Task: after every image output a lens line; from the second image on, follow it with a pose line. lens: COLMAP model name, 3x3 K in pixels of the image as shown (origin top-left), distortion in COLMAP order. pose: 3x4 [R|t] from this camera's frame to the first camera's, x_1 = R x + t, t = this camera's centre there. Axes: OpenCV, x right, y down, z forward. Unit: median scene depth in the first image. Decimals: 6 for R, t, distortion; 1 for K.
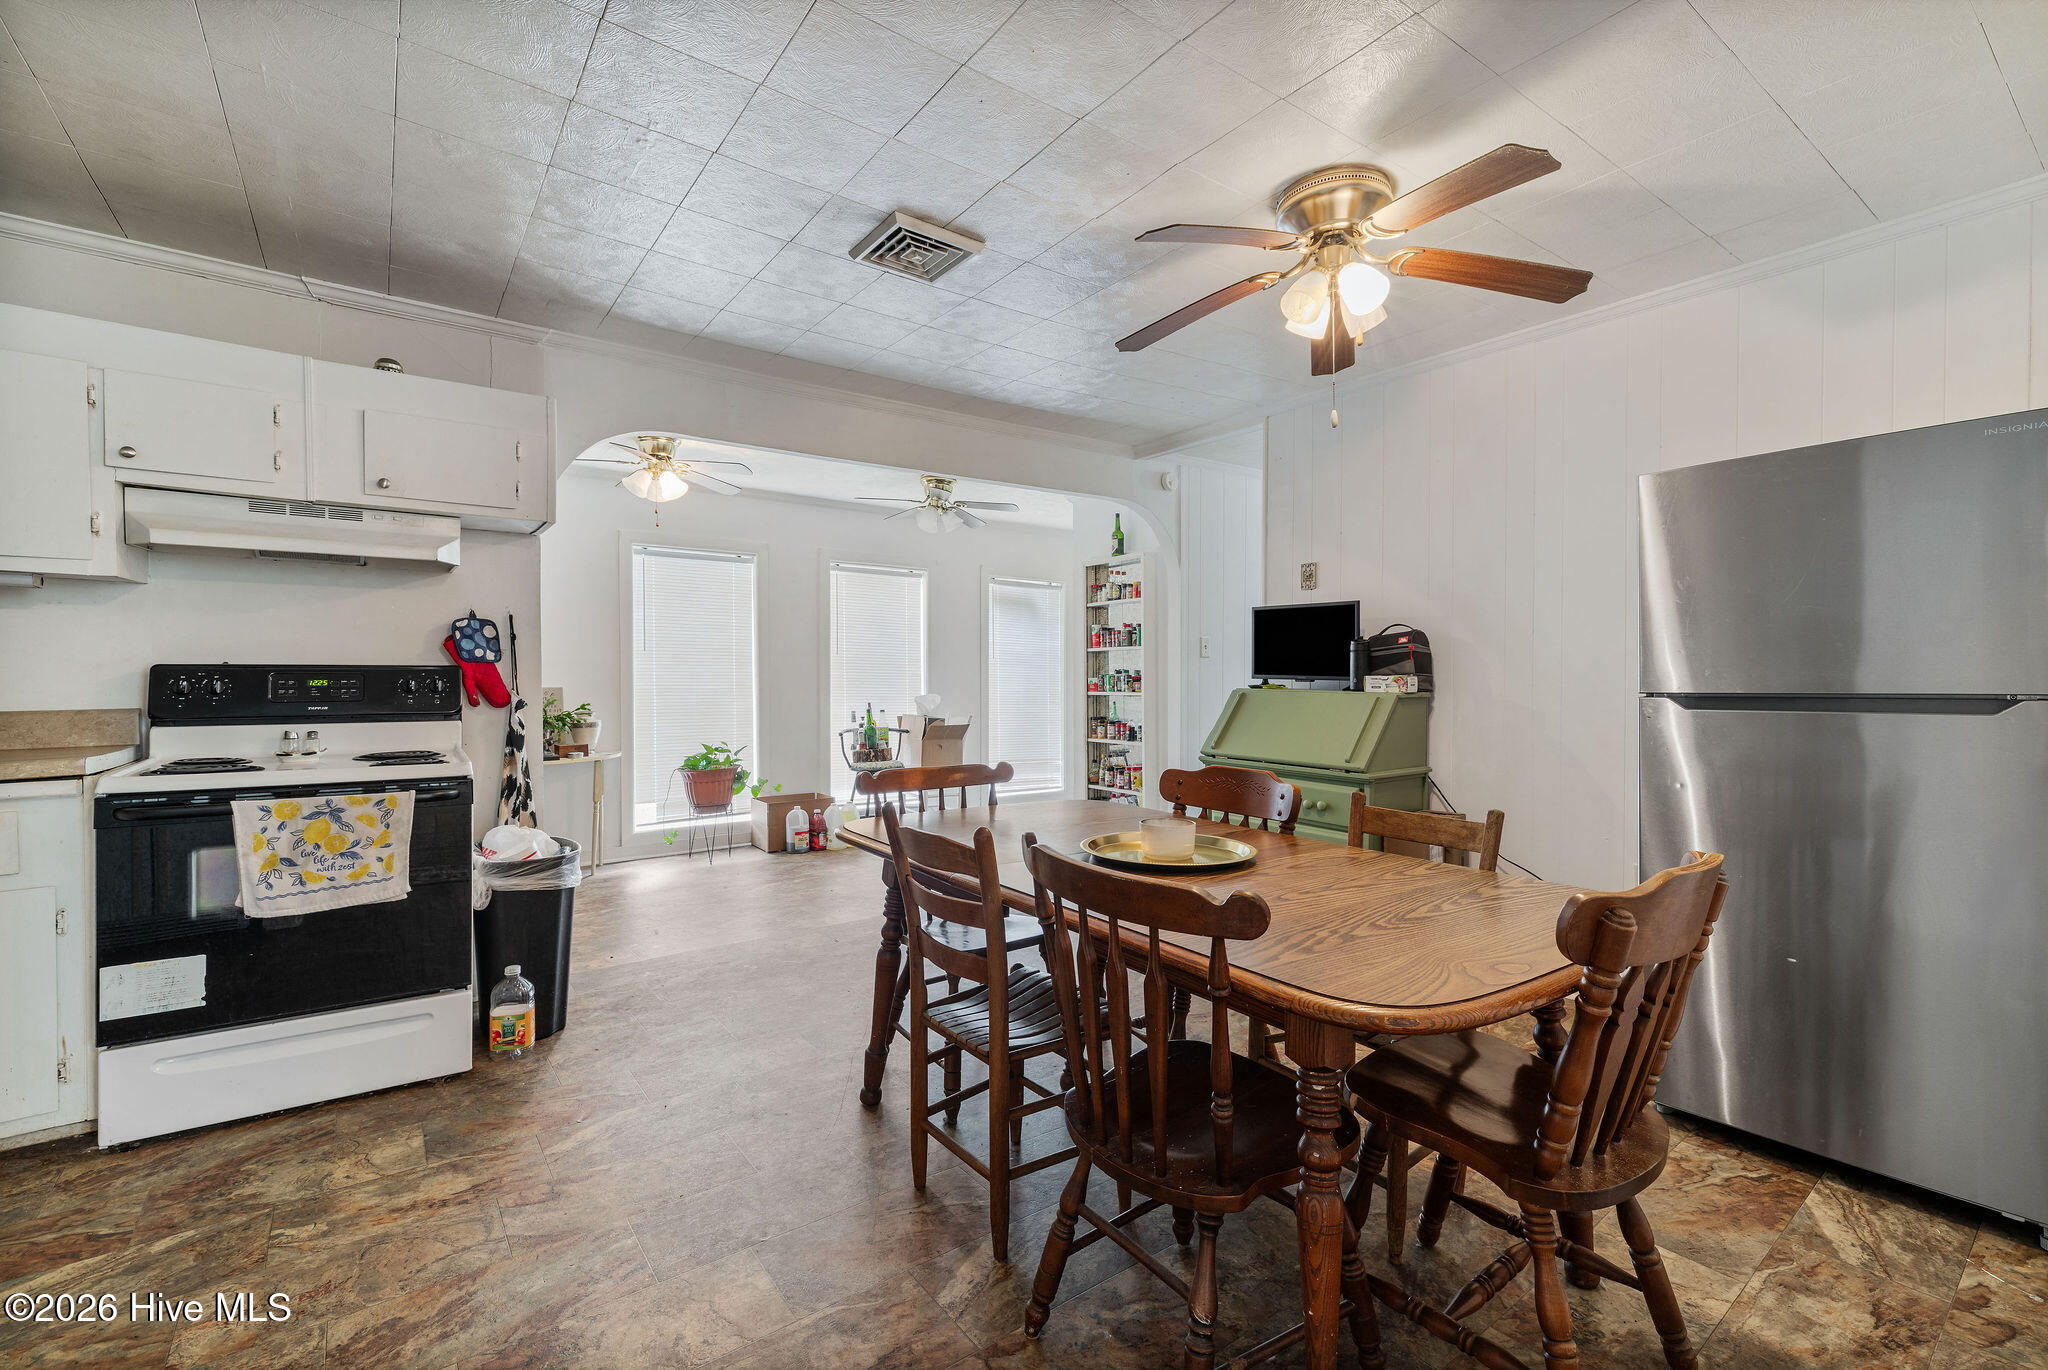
lens RADIAL K [[923.2, 0, 1024.7], [0, 923.2, 682.1], [0, 0, 1]] dist [0.005291, -0.000066]
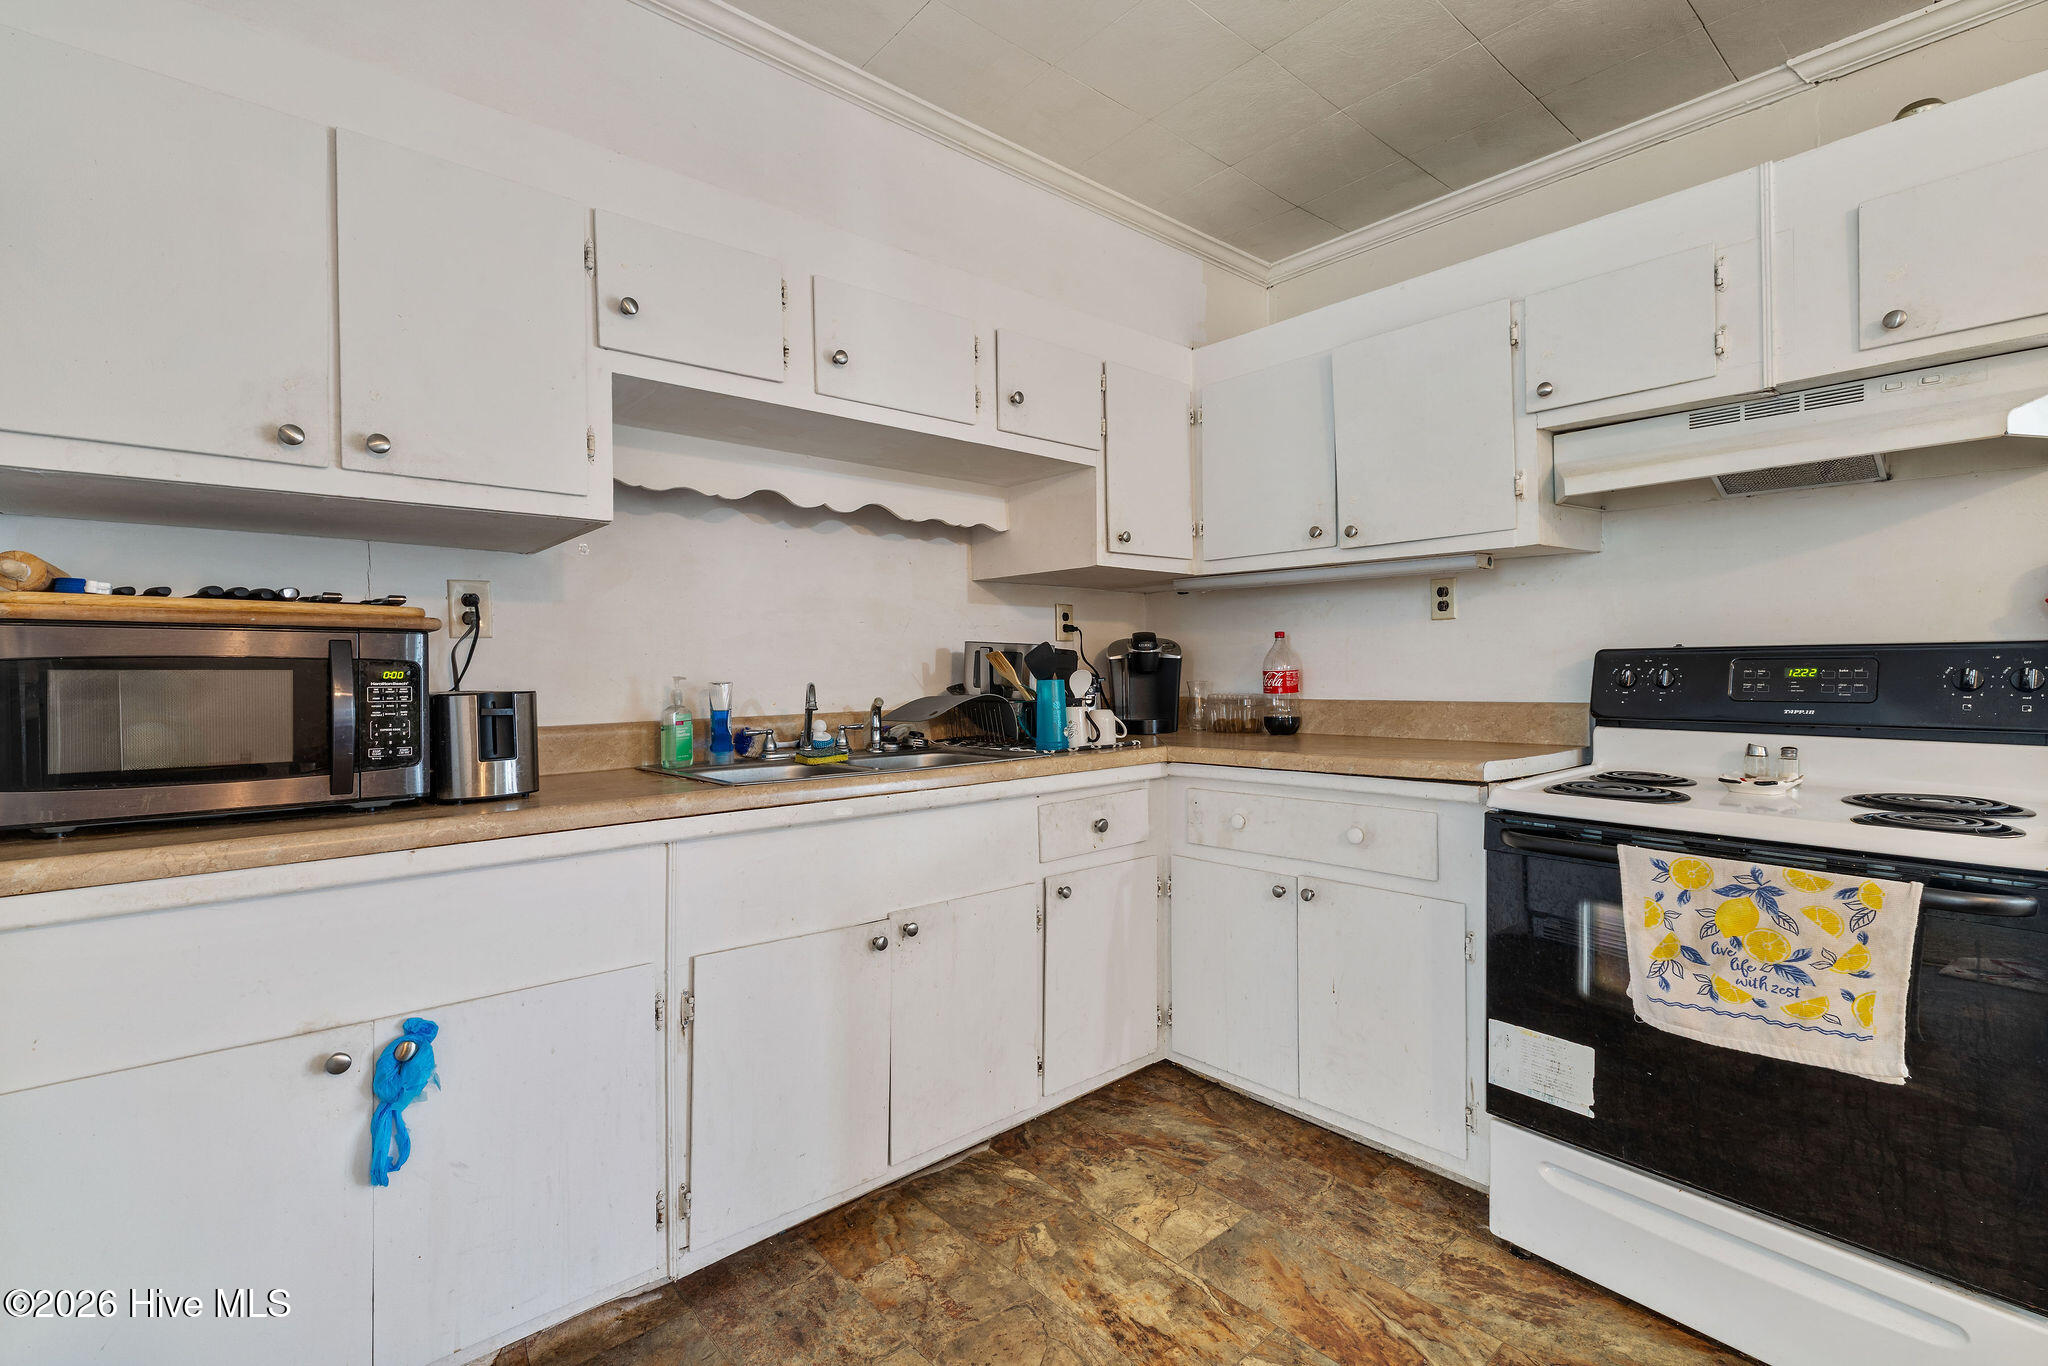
lens RADIAL K [[923.2, 0, 1024.3], [0, 923.2, 676.0], [0, 0, 1]] dist [0.005291, -0.000066]
pose [[0.084288, 0.009320, -0.996398, -0.191683], [0.004244, 0.999944, 0.009712, -0.006231], [0.996432, -0.005047, 0.084244, 0.470581]]
